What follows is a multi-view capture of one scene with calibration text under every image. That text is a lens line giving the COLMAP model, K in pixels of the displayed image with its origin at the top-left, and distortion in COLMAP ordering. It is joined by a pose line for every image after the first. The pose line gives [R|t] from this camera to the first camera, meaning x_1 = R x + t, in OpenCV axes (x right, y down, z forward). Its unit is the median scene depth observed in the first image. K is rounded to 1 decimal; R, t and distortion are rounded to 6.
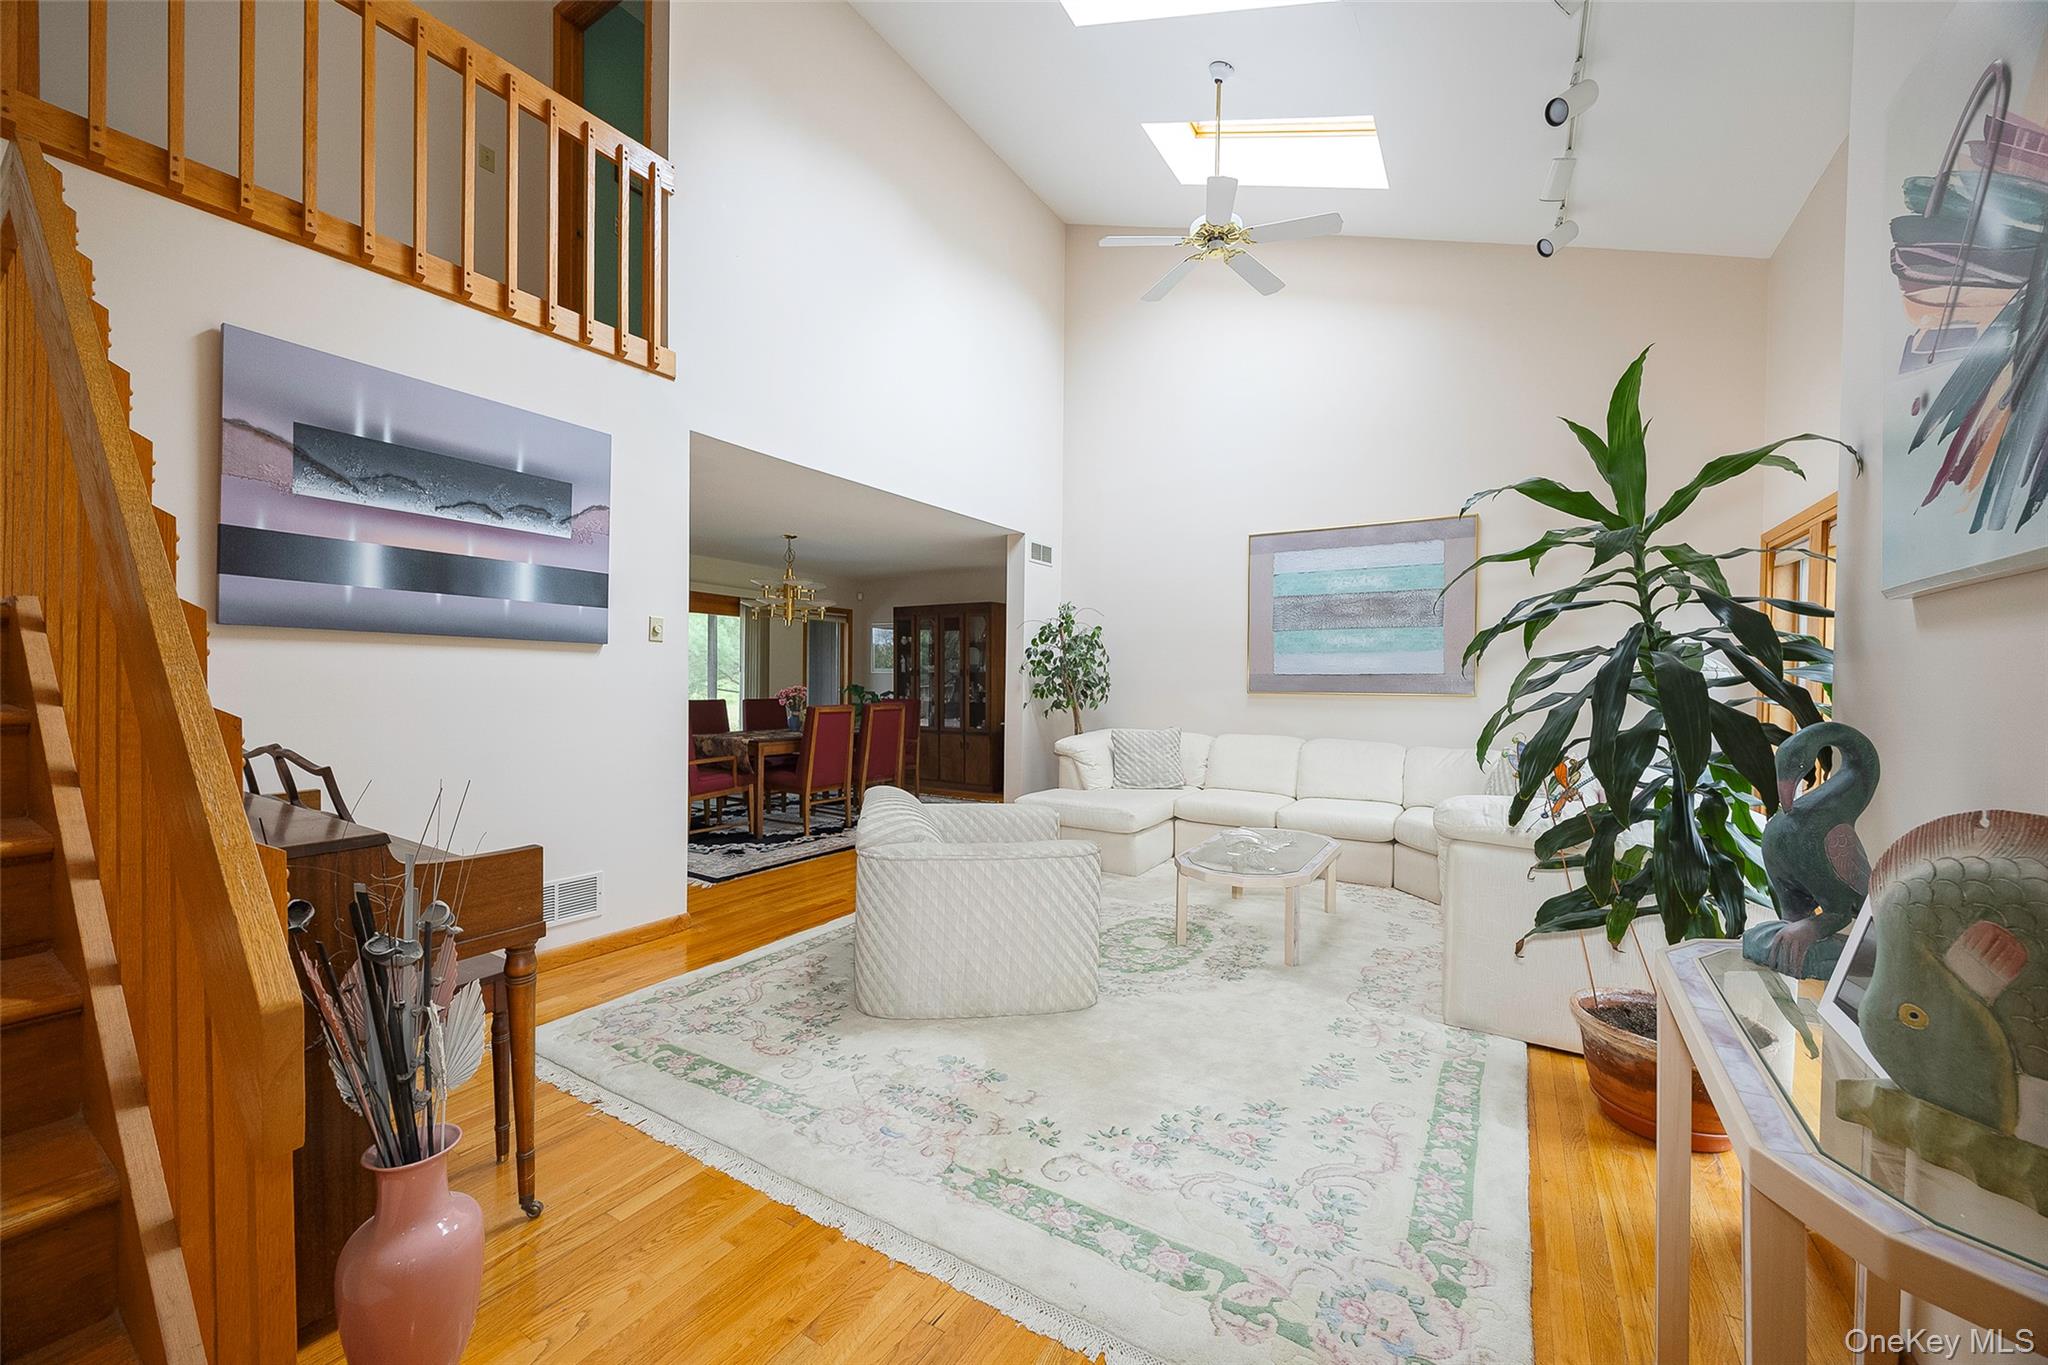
lens RADIAL K [[778.9, 0, 1024.0], [0, 778.9, 682.5], [0, 0, 1]] dist [-0.000090, -0.000053]
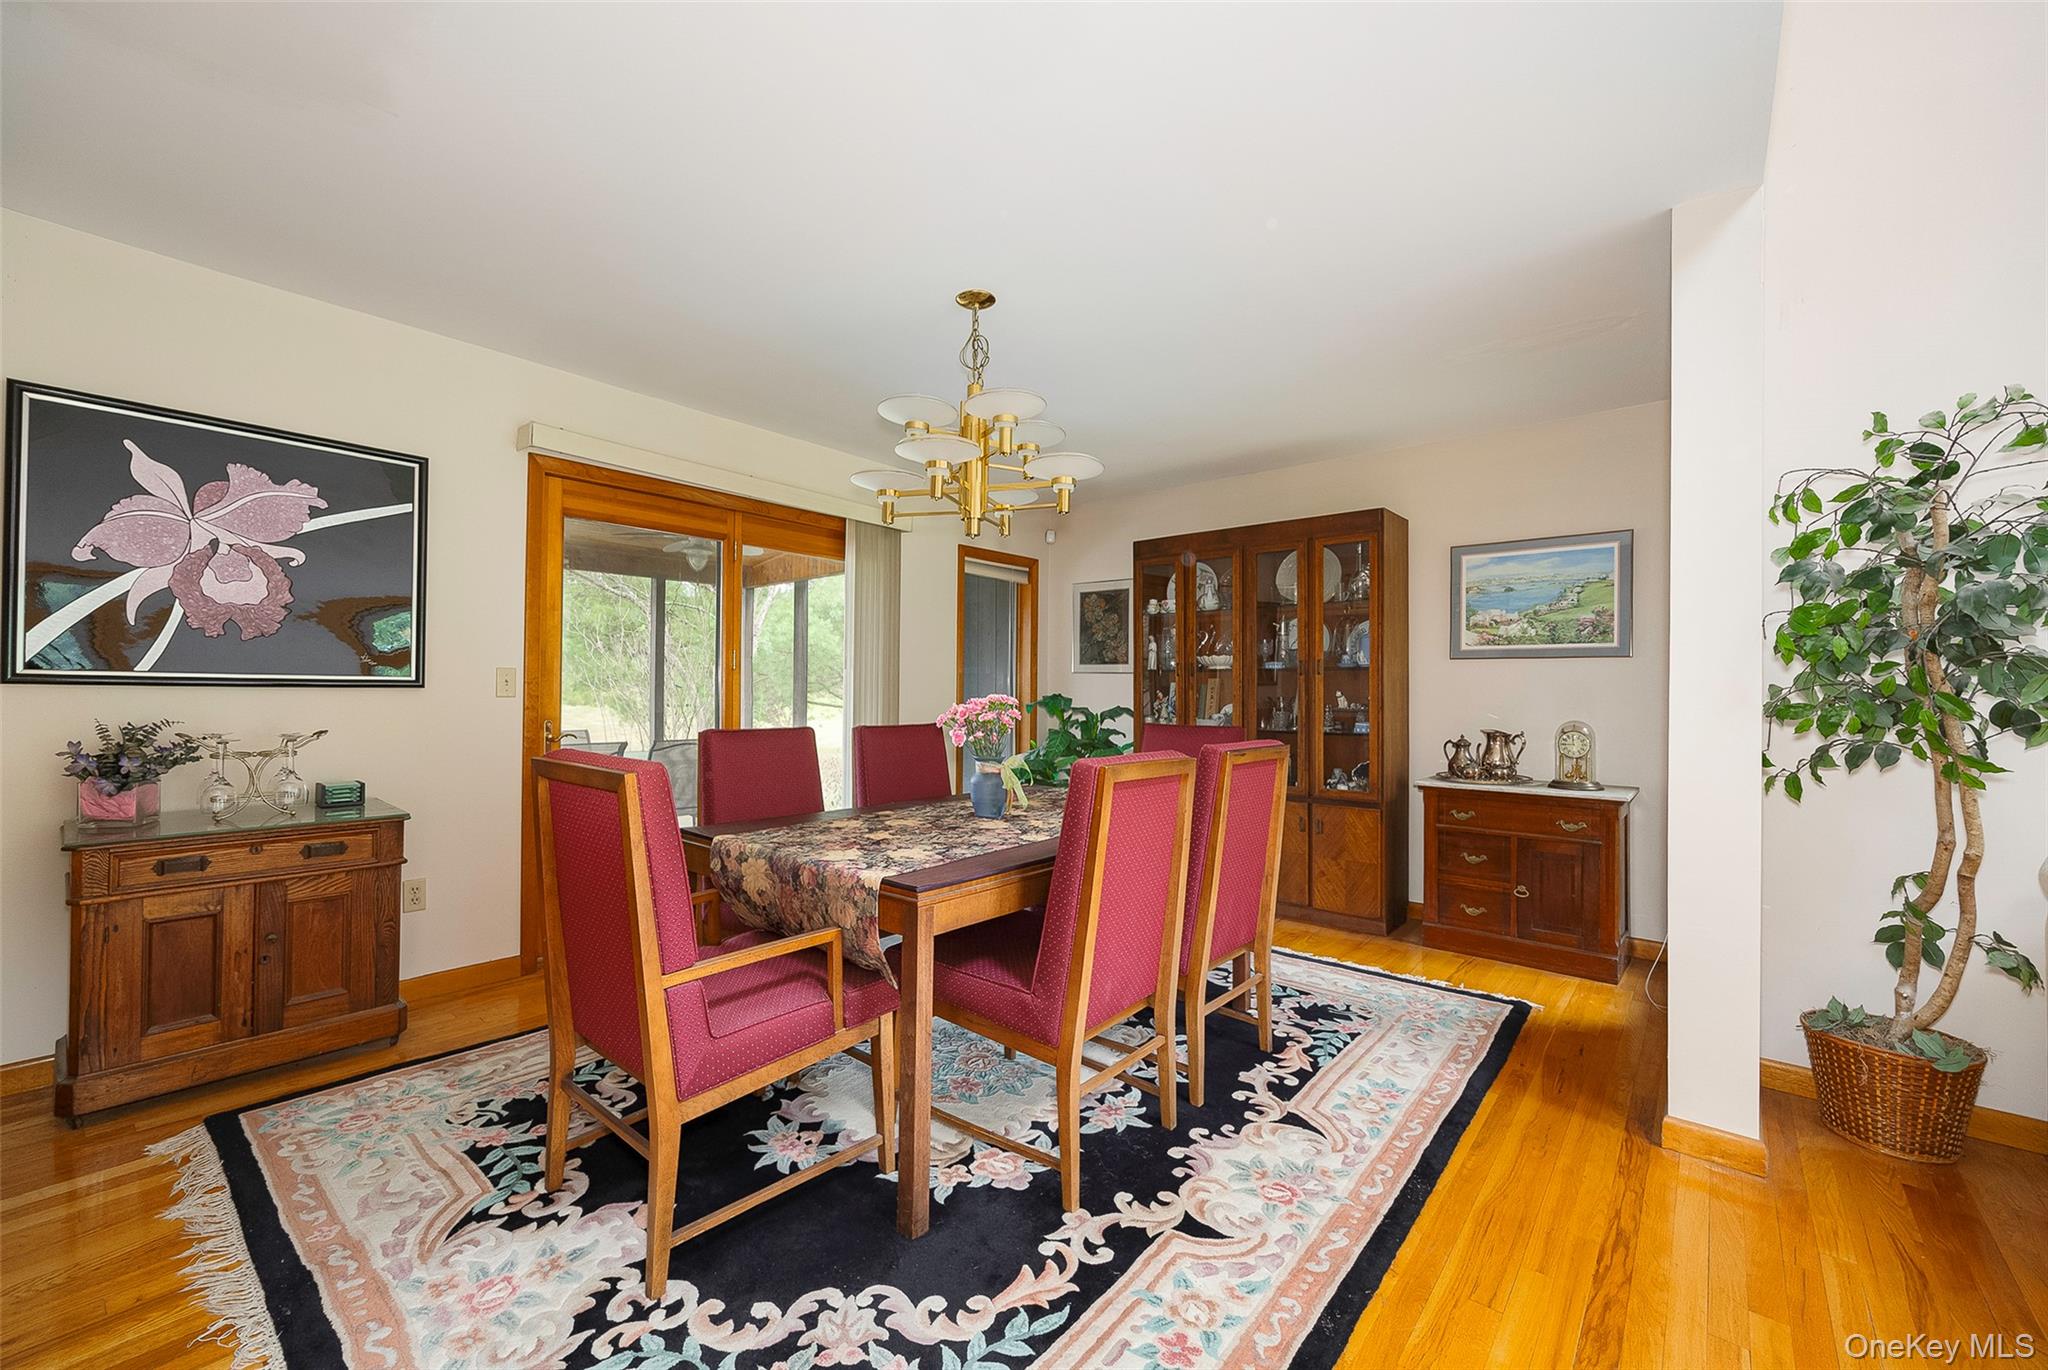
lens RADIAL K [[825.9, 0, 984.9], [0, 825.9, 673.5], [0, 0, 1]] dist [-0.000562, -0.000075]
pose [[0.985023, -0.009852, -0.172144, -0.430752], [0.004502, 0.999496, -0.031438, 0.012292], [0.172367, 0.030193, 0.984570, 1.152286]]
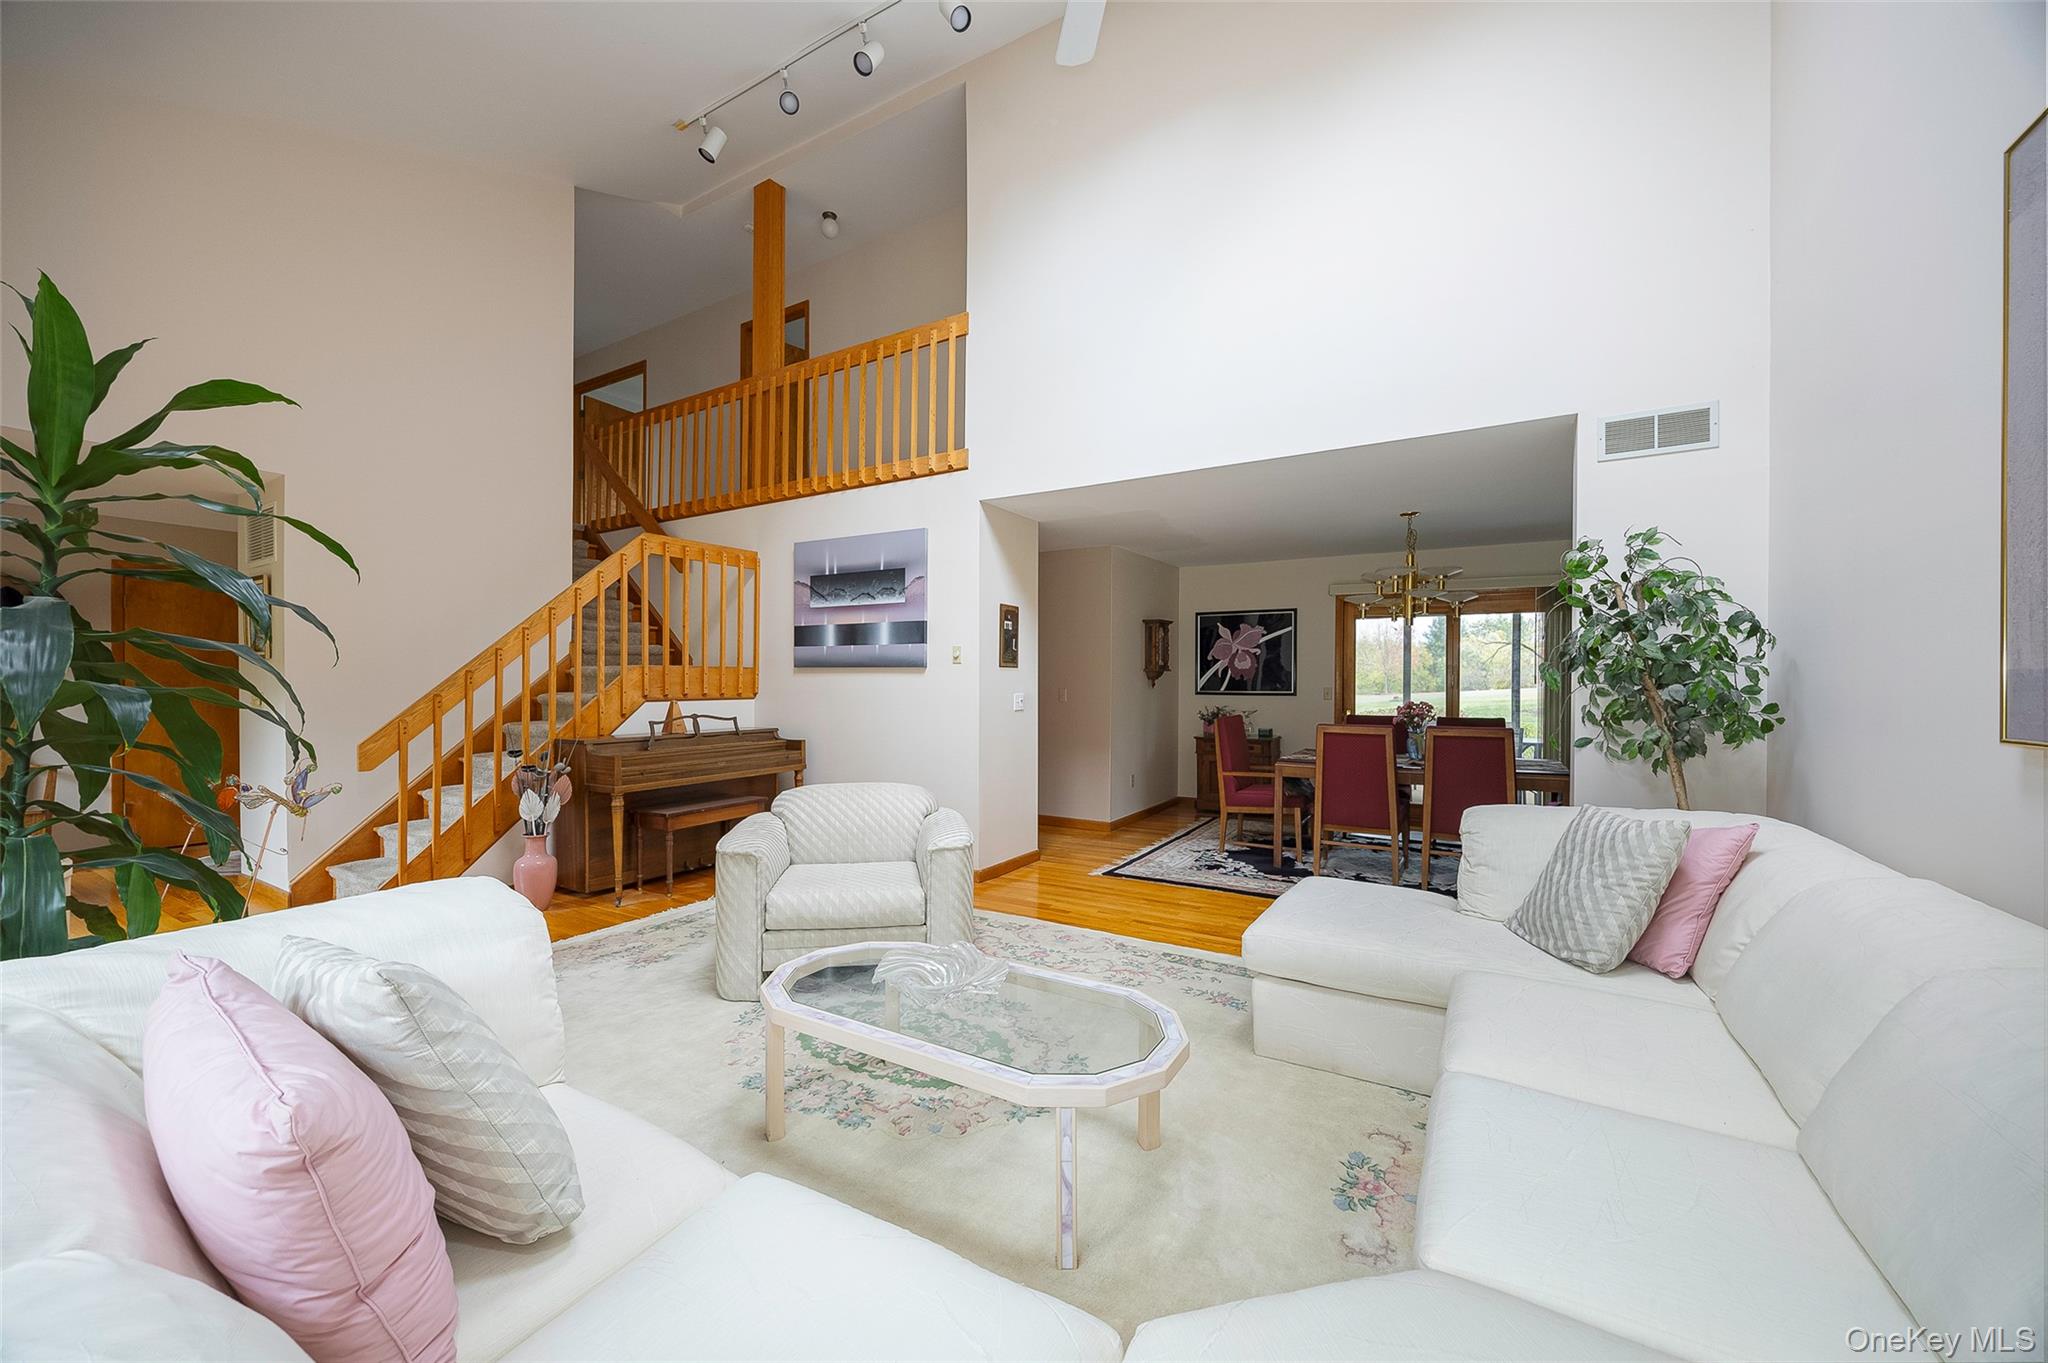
lens RADIAL K [[778.9, 0, 1024.0], [0, 778.9, 681.5], [0, 0, 1]] dist [-0.000090, -0.000053]
pose [[0.019636, -0.017287, -0.999658, 0.923100], [-0.008900, 0.999808, -0.017464, 0.002233], [0.999768, 0.009239, 0.019479, 1.110377]]
